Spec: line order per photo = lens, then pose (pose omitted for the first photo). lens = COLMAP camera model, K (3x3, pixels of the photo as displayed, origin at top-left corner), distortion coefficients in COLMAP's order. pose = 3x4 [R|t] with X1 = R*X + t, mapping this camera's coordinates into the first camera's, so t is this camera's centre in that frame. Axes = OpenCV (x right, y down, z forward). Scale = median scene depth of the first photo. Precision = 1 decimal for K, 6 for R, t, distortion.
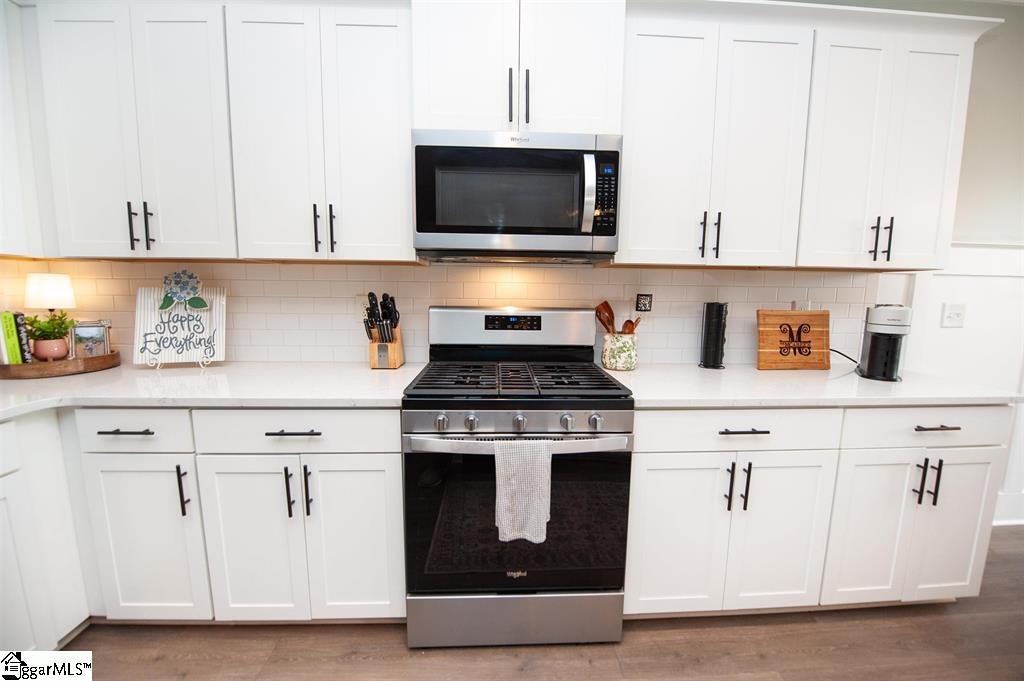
lens RADIAL K [[410.2, 0, 513.3], [0, 410.2, 342.2], [0, 0, 1]] dist [-0.019052, -0.001292]
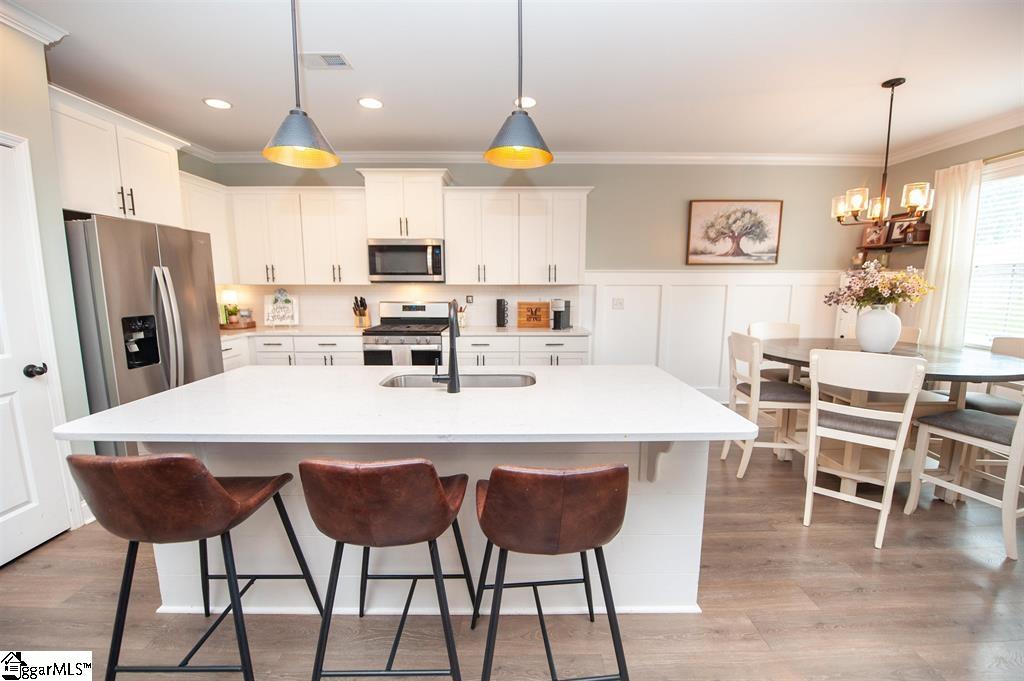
lens RADIAL K [[410.2, 0, 514.8], [0, 410.2, 344.8], [0, 0, 1]] dist [-0.019052, -0.001292]
pose [[0.999325, -0.004521, -0.036459, 0.737551], [0.005161, 0.999834, 0.017487, 0.139730], [0.036374, -0.017664, 0.999182, -1.518257]]
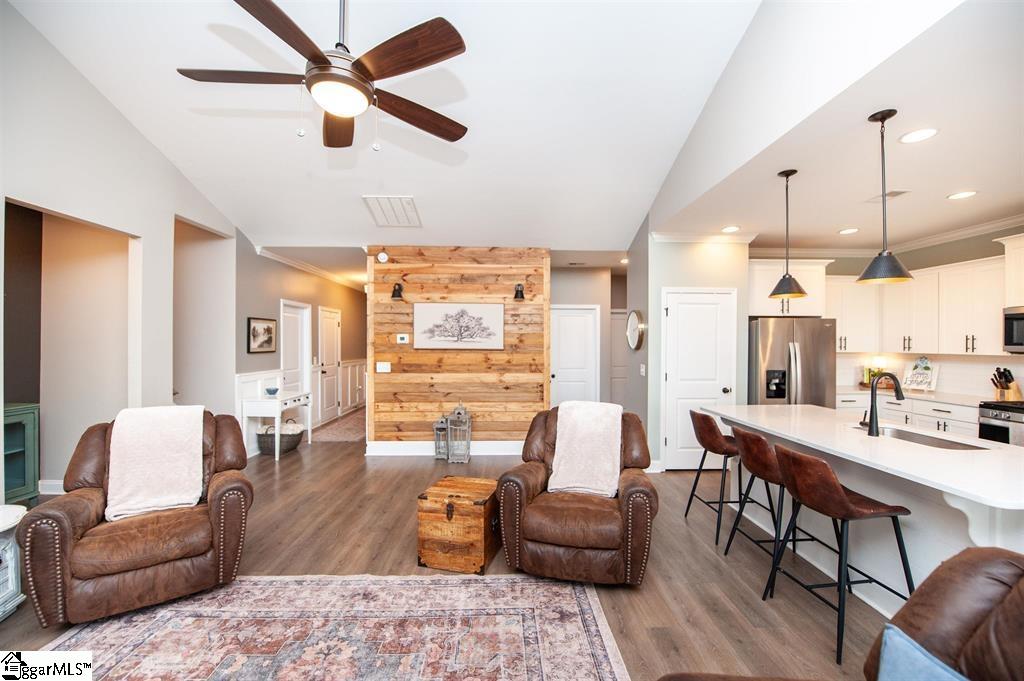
lens RADIAL K [[410.2, 0, 513.8], [0, 410.2, 342.8], [0, 0, 1]] dist [-0.019052, -0.001292]
pose [[-0.016307, -0.012645, -0.999787, 2.030465], [-0.131778, 0.991225, -0.010387, 0.131605], [0.991145, 0.131580, -0.017830, -1.783517]]
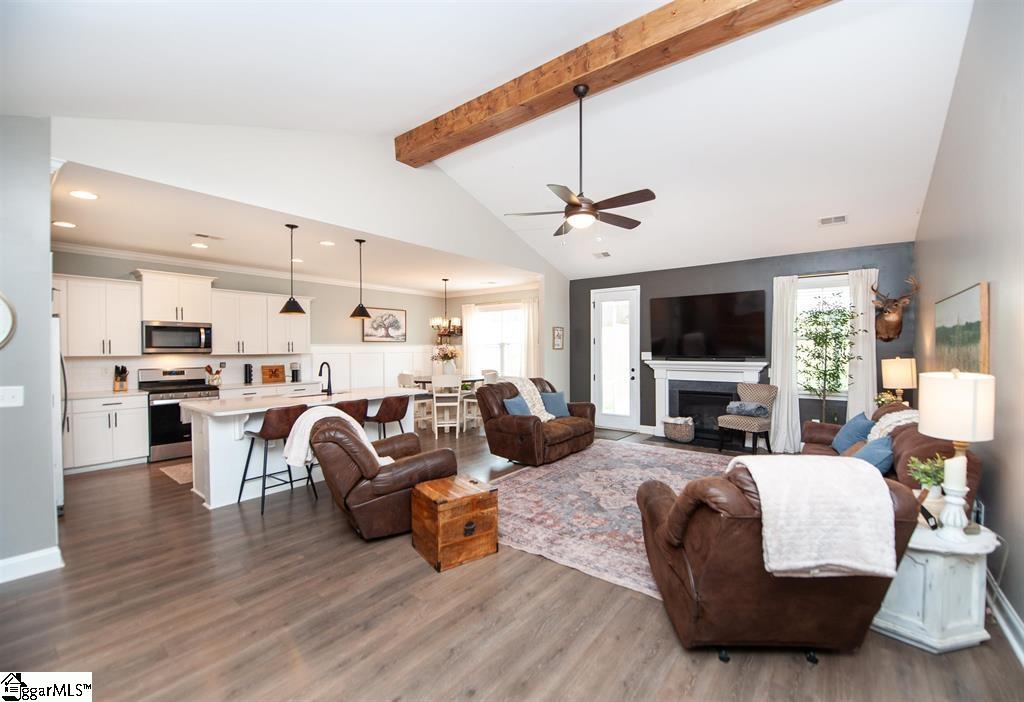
lens RADIAL K [[426.4, 0, 530.0], [0, 426.4, 354.8], [0, 0, 1]] dist [-0.009020, -0.000126]
pose [[0.631785, -0.023308, 0.774793, -0.848885], [0.107954, 0.992452, -0.058172, 0.319977], [-0.767590, 0.120394, 0.629533, -3.401518]]
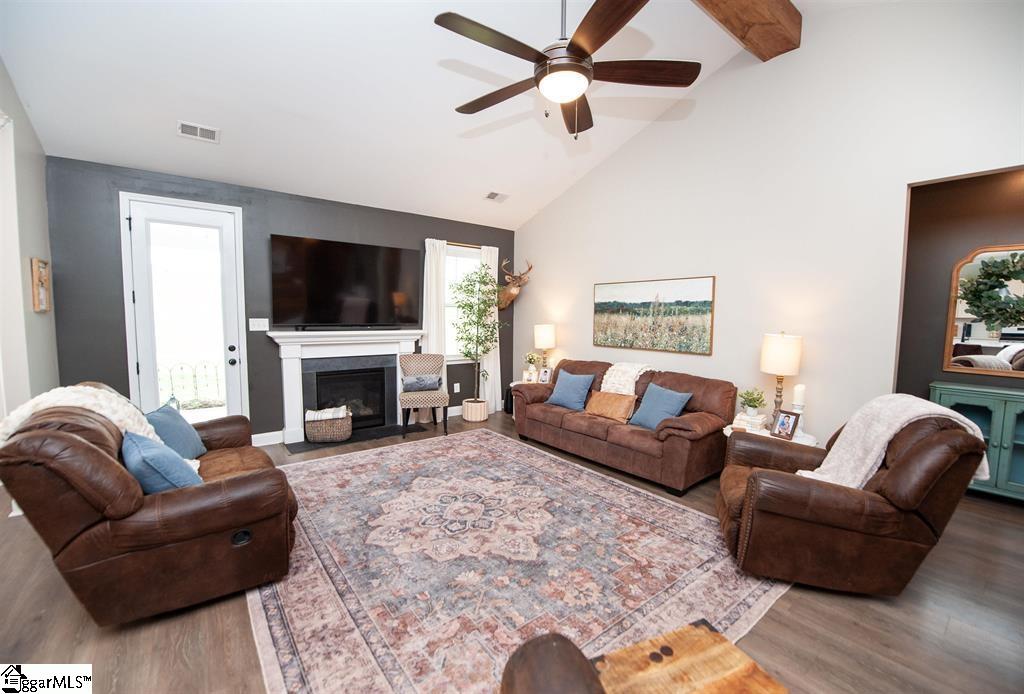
lens RADIAL K [[422.2, 0, 527.0], [0, 422.2, 349.0], [0, 0, 1]] dist [-0.017263, -0.000150]
pose [[-0.595243, -0.079776, 0.799576, 0.033805], [0.085260, 0.983172, 0.161566, 0.079539], [-0.799010, 0.164342, -0.578424, -1.442091]]
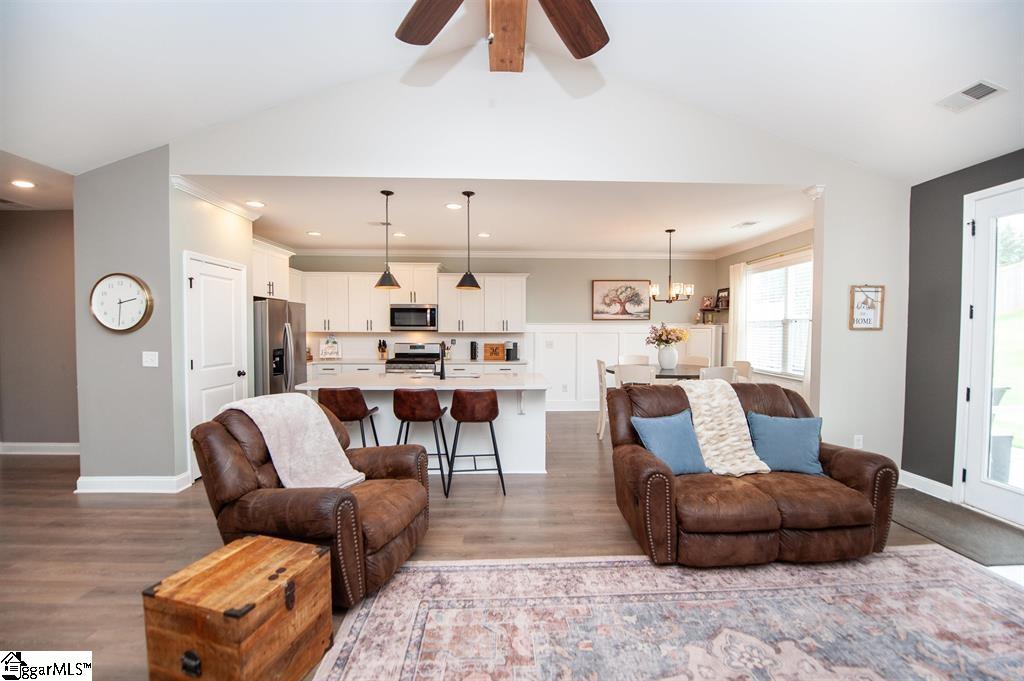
lens RADIAL K [[410.2, 0, 512.6], [0, 410.2, 343.0], [0, 0, 1]] dist [-0.019052, -0.001292]
pose [[0.999888, -0.006318, -0.013588, 0.998584], [0.004999, 0.995463, -0.095020, 0.296250], [0.014126, 0.094942, 0.995383, -2.945985]]
